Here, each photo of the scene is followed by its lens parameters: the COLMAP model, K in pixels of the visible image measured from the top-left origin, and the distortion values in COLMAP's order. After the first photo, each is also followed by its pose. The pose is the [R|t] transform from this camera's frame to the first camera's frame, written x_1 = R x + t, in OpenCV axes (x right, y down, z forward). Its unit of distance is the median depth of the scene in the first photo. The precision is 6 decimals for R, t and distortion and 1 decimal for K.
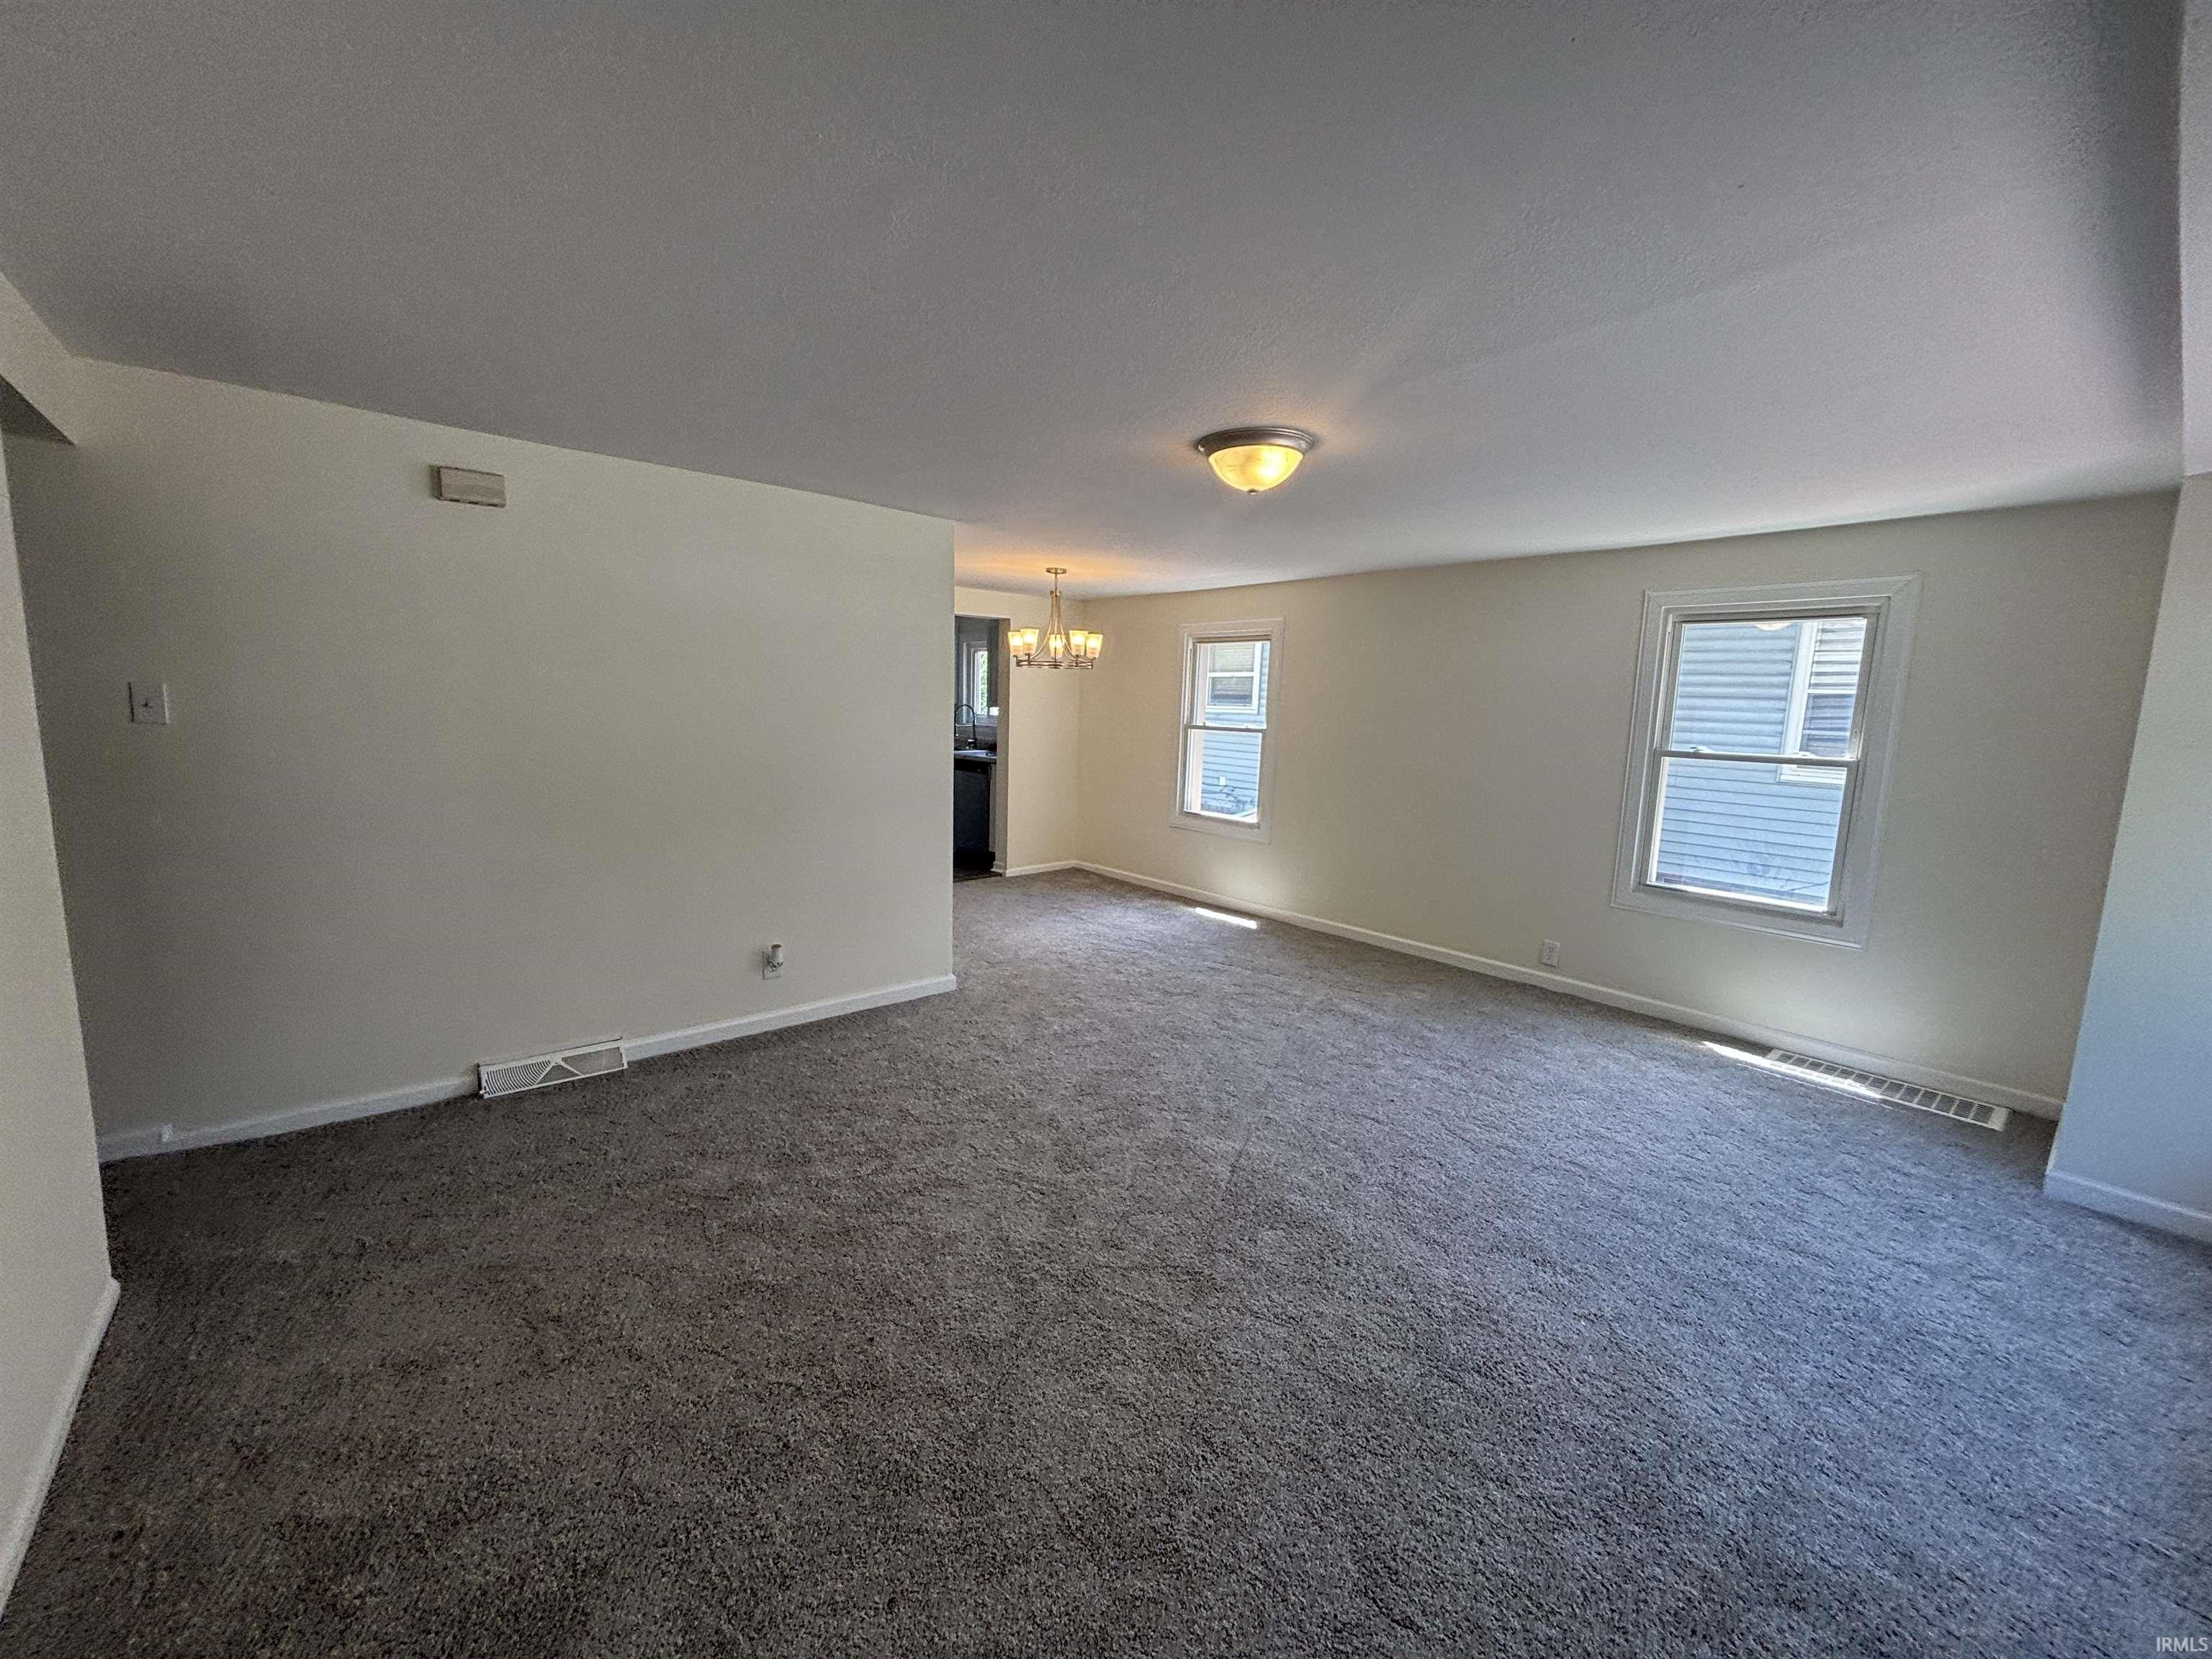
lens RADIAL K [[890.3, 0, 1078.4], [0, 890.3, 811.3], [0, 0, 1]] dist [0.000767, -0.000004]
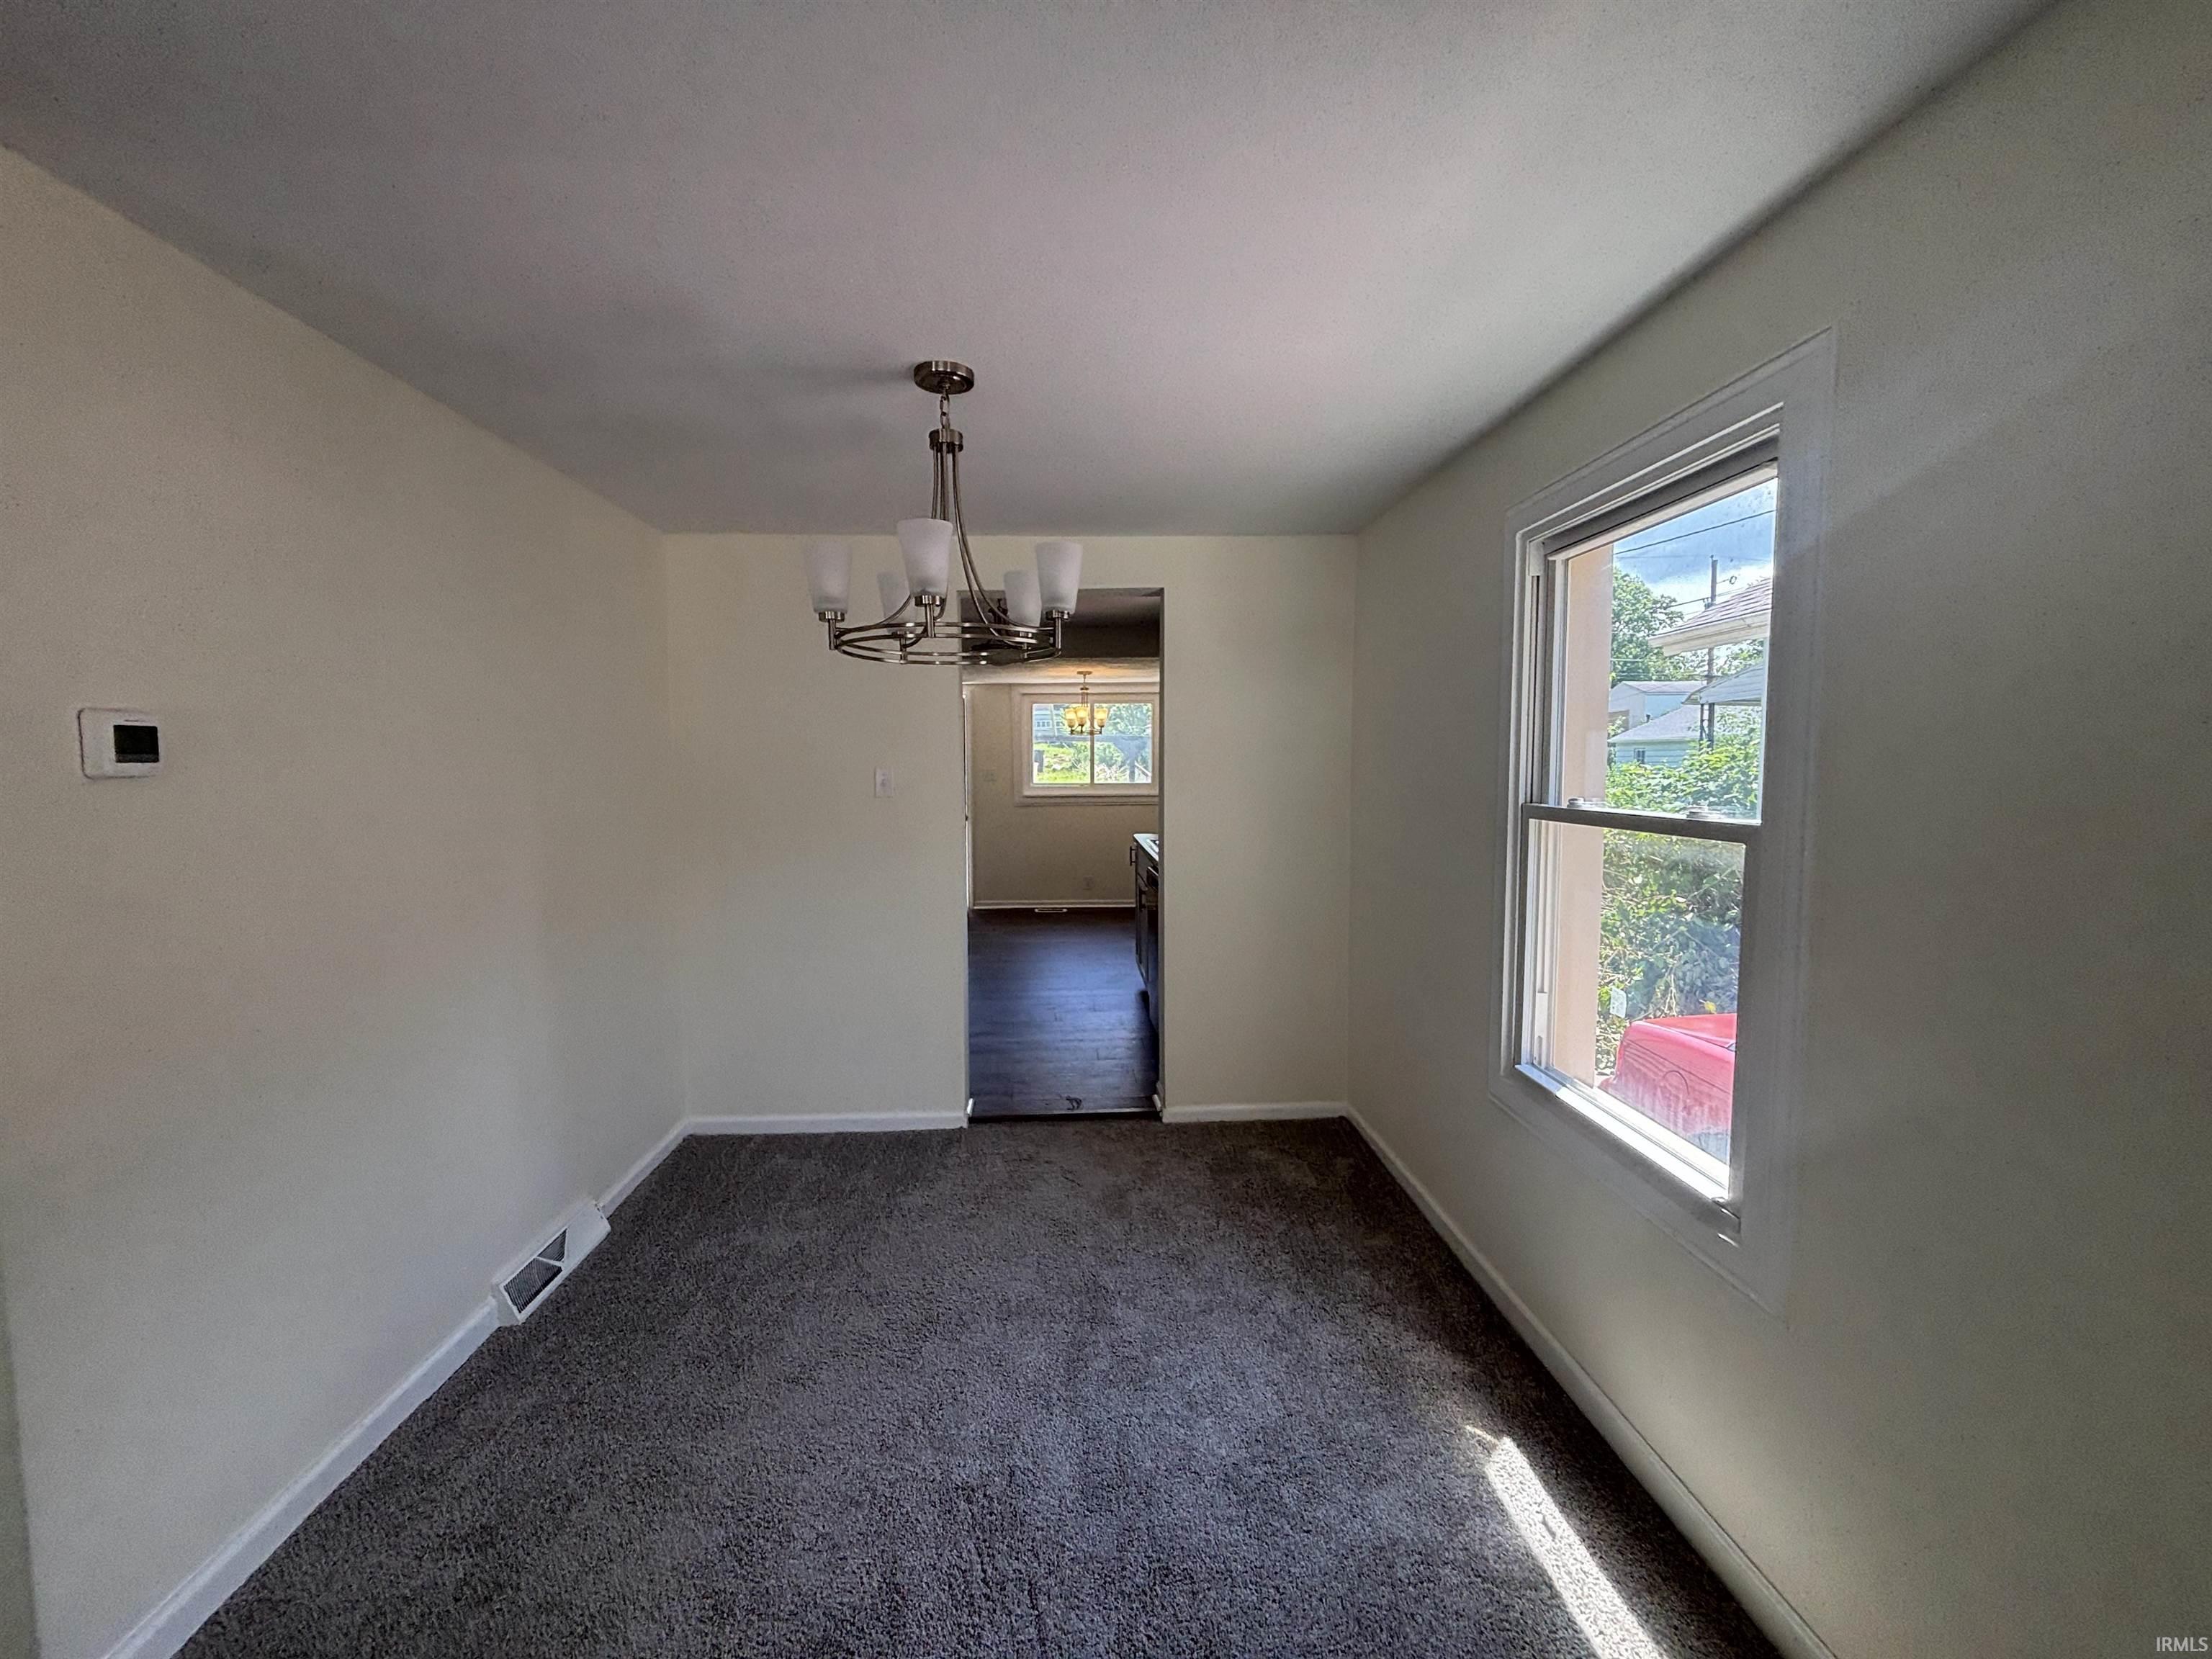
lens RADIAL K [[879.6, 0, 1100.0], [0, 879.6, 831.0], [0, 0, 1]] dist [0.002172, -0.000543]
pose [[0.799695, 0.008140, -0.600351, 0.210943], [-0.049730, 0.997370, -0.052719, -0.070727], [0.598343, 0.072015, 0.797997, 0.718175]]
